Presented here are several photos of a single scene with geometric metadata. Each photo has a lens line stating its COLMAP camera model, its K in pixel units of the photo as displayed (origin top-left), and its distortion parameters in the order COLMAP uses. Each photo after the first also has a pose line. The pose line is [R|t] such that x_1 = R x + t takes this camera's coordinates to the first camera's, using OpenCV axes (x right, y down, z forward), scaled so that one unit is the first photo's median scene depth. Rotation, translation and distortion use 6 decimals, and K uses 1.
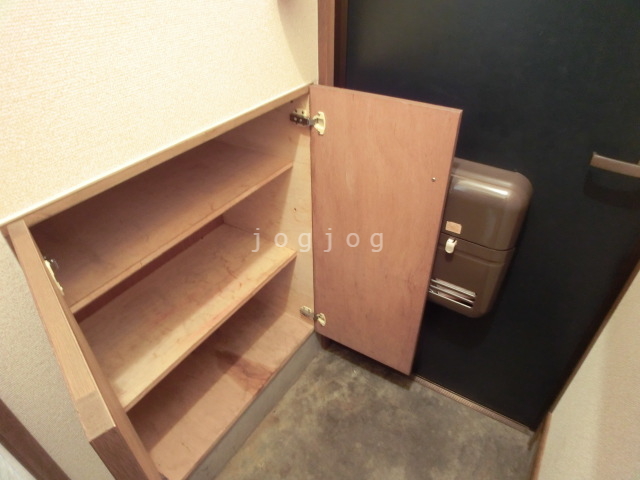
lens RADIAL K [[410.0, 0, 318.5], [0, 410.0, 244.8], [0, 0, 1]] dist [-0.056589, 0.000249]
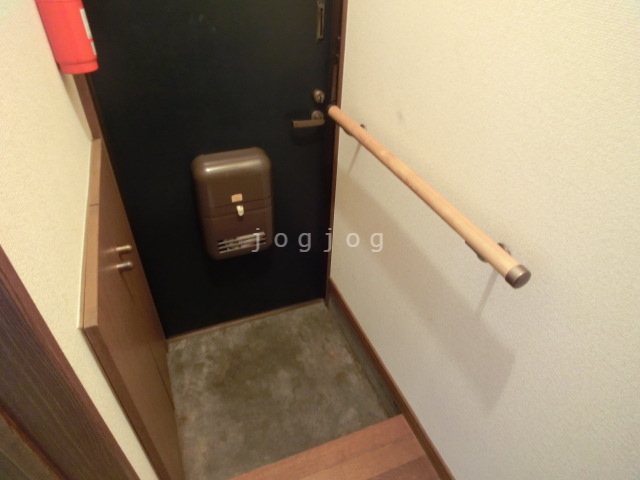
lens RADIAL K [[410.0, 0, 319.8], [0, 410.0, 238.9], [0, 0, 1]] dist [-0.056589, 0.000249]
pose [[0.579114, -0.481162, 0.658111, -0.392886], [0.458702, 0.859663, 0.224881, -0.082457], [-0.673958, 0.171645, 0.718553, -0.158220]]
